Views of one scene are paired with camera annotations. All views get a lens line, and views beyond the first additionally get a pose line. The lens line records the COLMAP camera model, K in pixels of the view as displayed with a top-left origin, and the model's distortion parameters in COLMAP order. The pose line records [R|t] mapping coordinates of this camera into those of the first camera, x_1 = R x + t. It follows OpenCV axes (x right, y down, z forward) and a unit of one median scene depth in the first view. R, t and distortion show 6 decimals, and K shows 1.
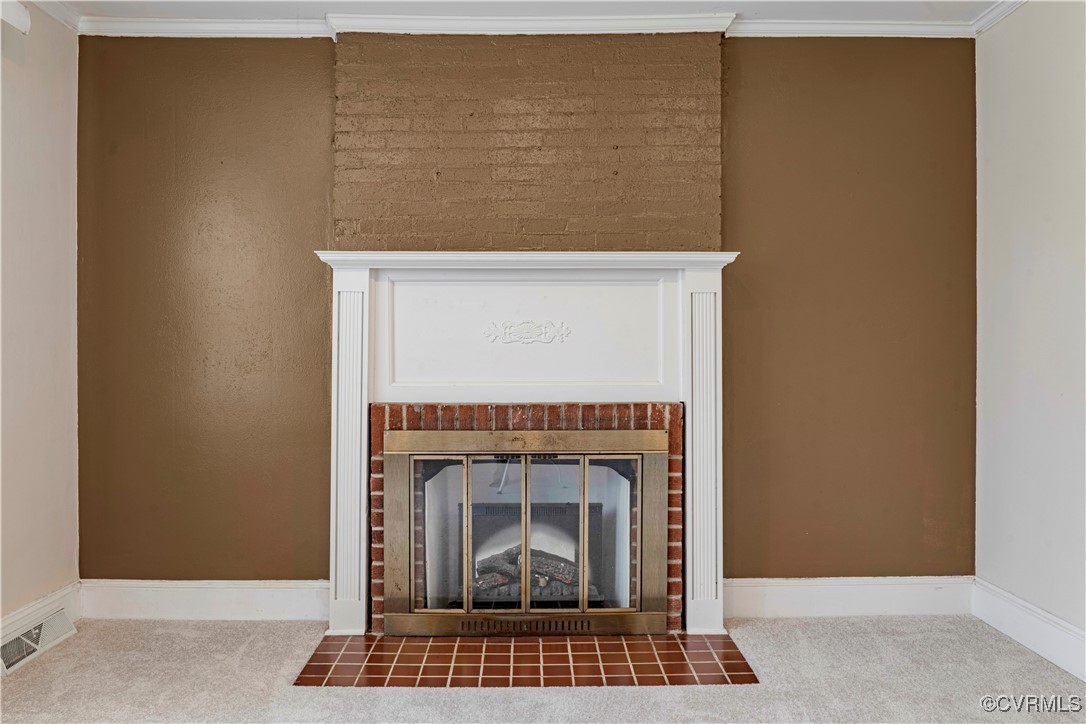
lens RADIAL K [[707.0, 0, 539.4], [0, 707.0, 362.1], [0, 0, 1]] dist [0.003075, -0.002192]
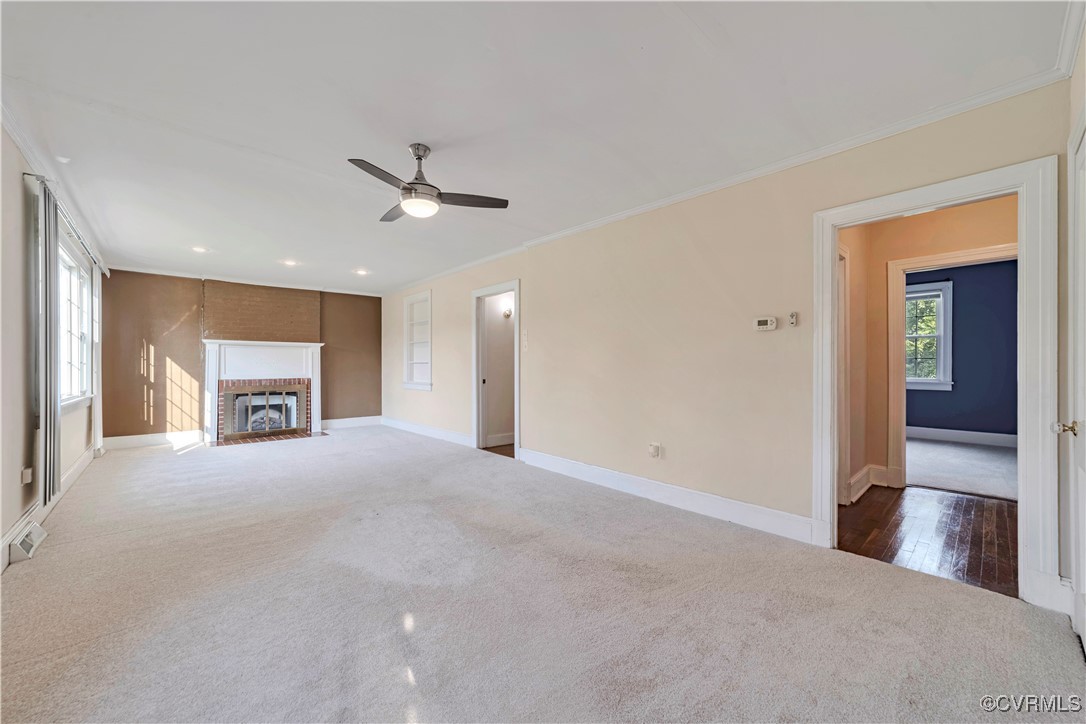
lens RADIAL K [[431.0, 0, 544.4], [0, 431.0, 370.4], [0, 0, 1]] dist [0.000309, 0.000090]
pose [[0.766912, -0.002684, 0.641747, -0.381148], [0.007151, 0.999965, -0.004363, 0.030529], [-0.641713, 0.007936, 0.766904, -1.896369]]
